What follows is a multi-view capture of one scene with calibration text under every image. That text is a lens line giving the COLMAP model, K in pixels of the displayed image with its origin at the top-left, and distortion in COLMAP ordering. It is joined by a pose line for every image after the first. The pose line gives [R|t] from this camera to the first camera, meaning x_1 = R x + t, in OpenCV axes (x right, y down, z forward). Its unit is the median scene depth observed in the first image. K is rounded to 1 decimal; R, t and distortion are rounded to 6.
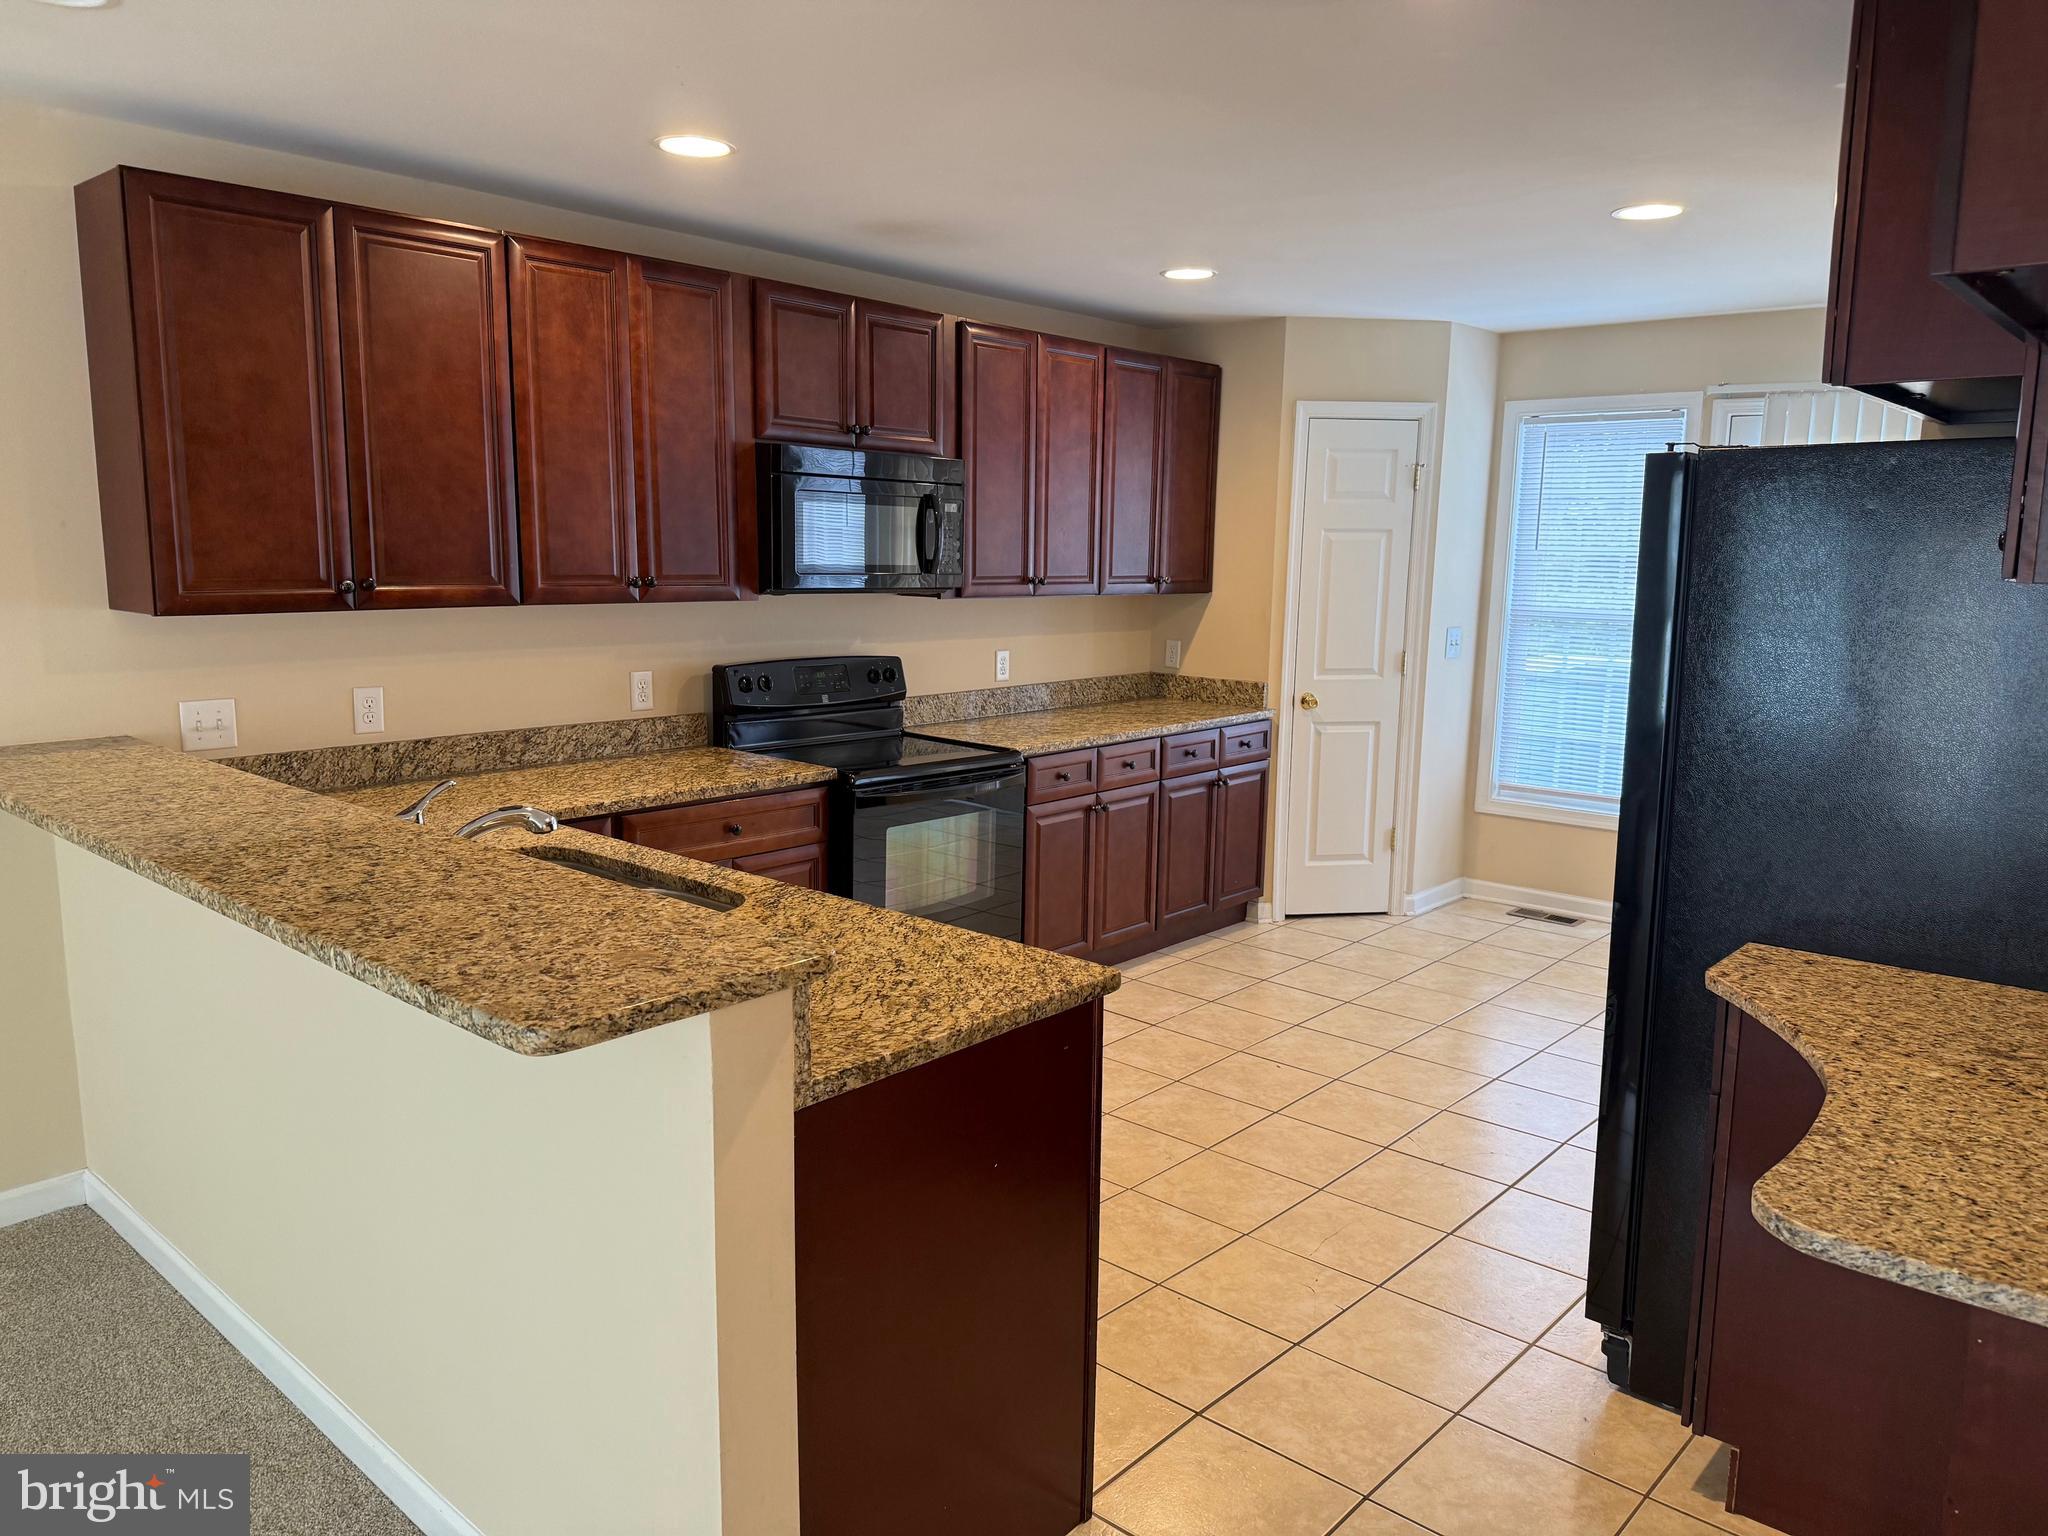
lens RADIAL K [[1433.1, 0, 1010.3], [0, 1433.1, 766.4], [0, 0, 1]] dist [0.000969, -0.014402]
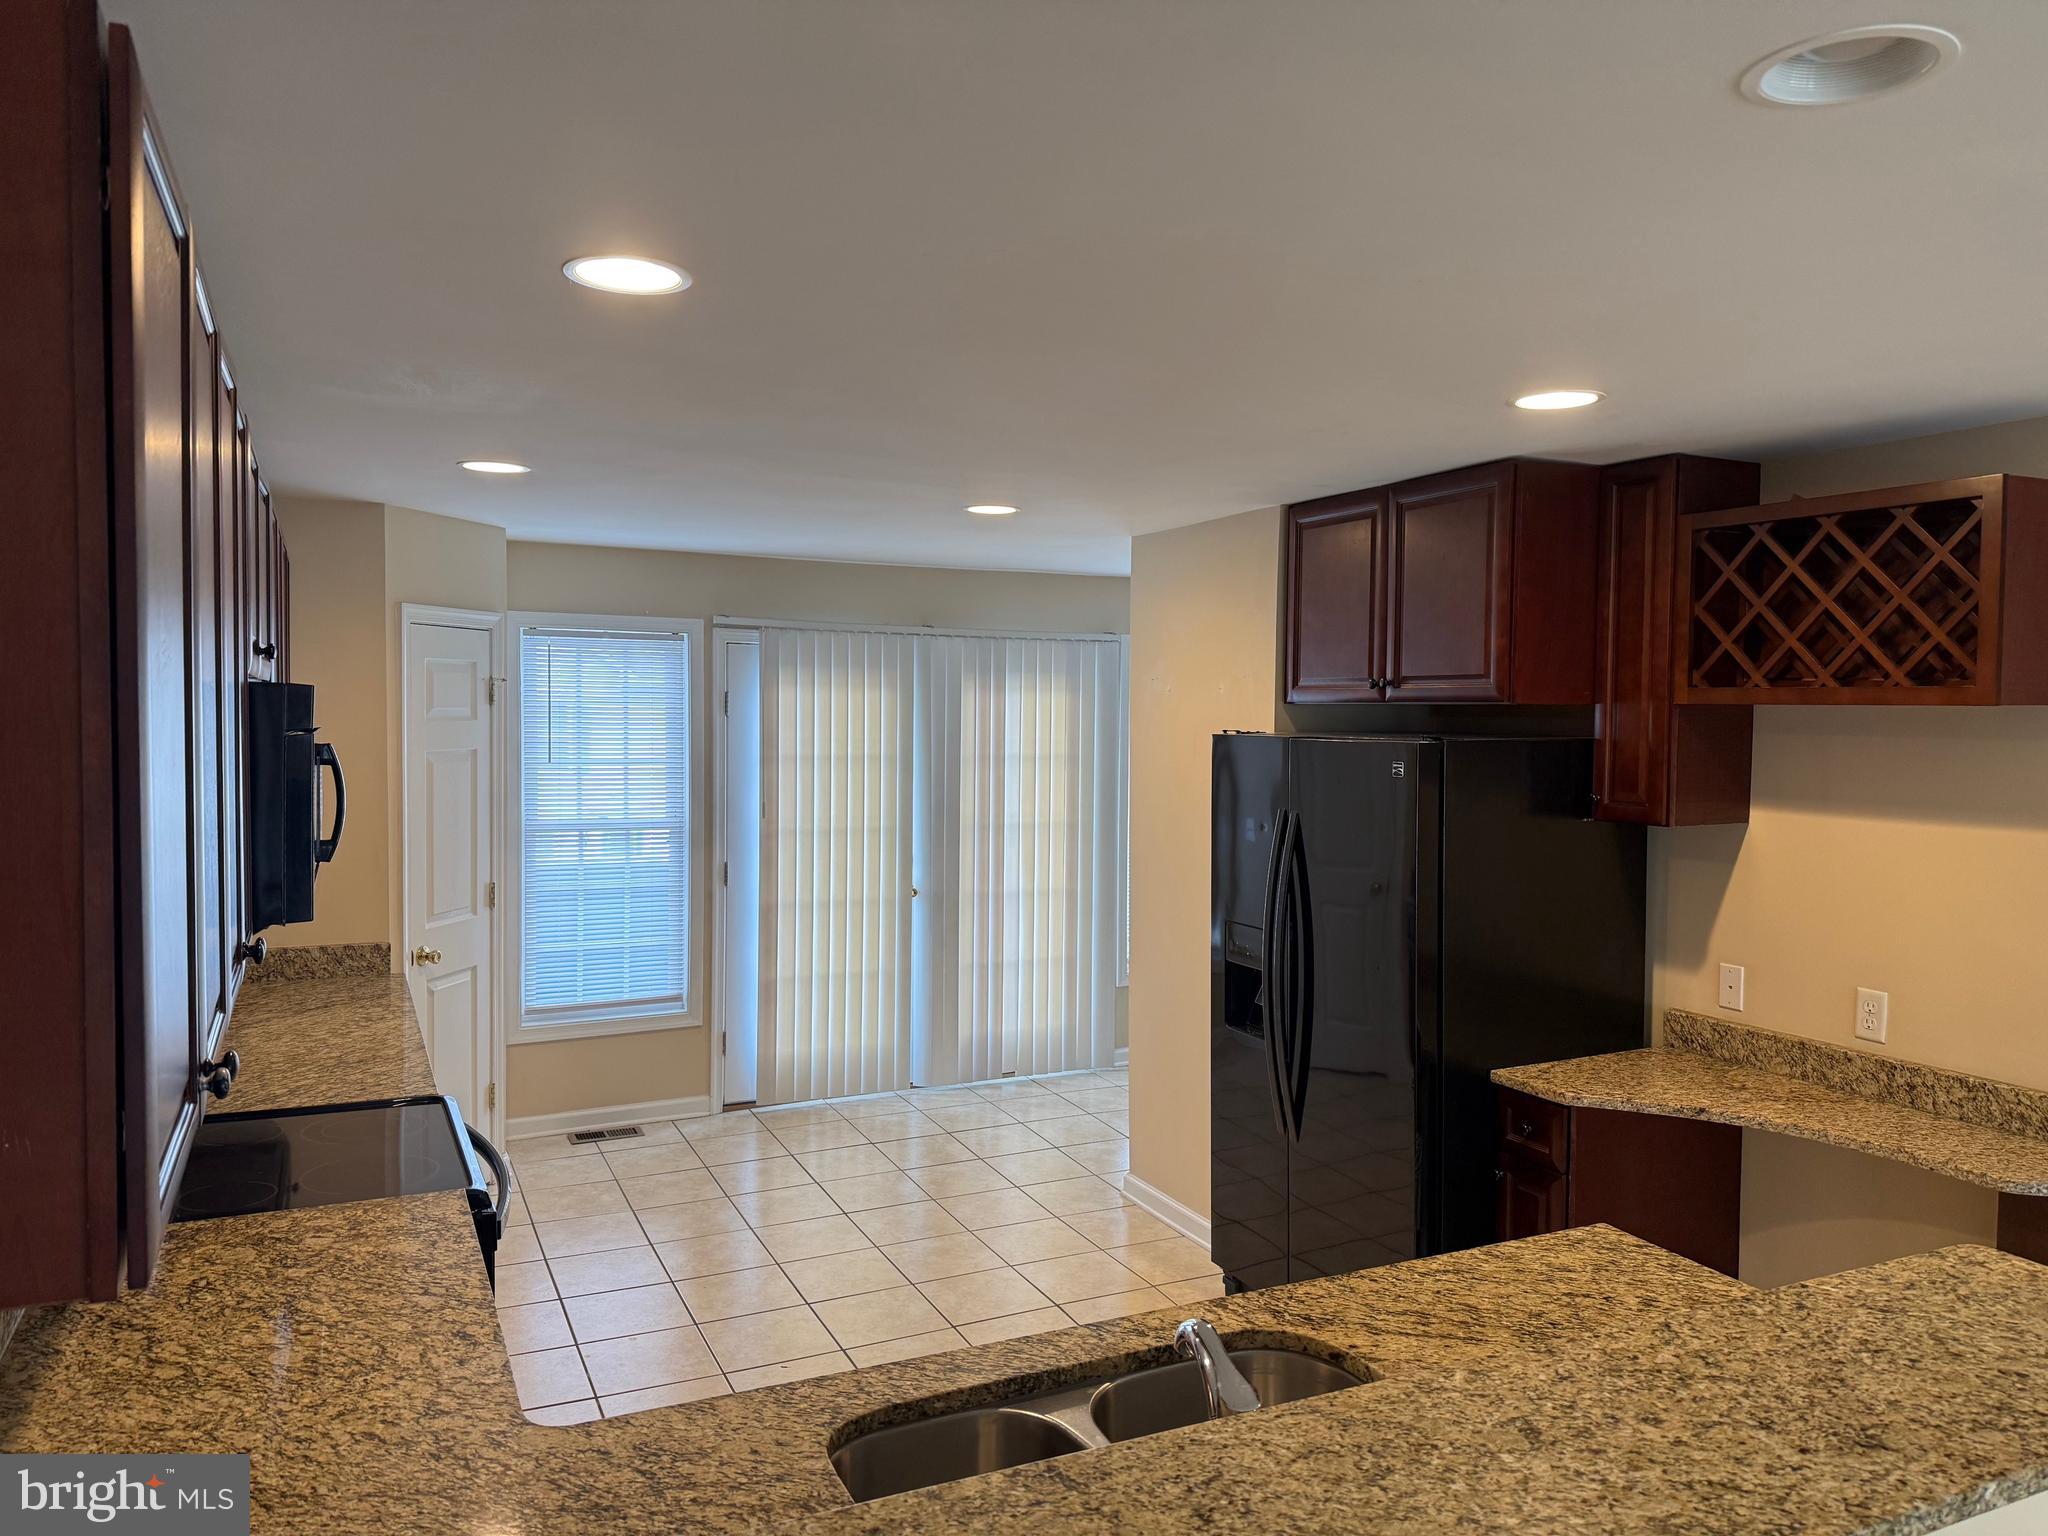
lens RADIAL K [[1433.1, 0, 1024.4], [0, 1433.1, 775.3], [0, 0, 1]] dist [0.000969, -0.014402]
pose [[0.378285, -0.047958, 0.924446, -0.545971], [0.131061, 0.991372, -0.002200, -0.131093], [-0.916364, 0.121991, 0.381306, 0.446264]]
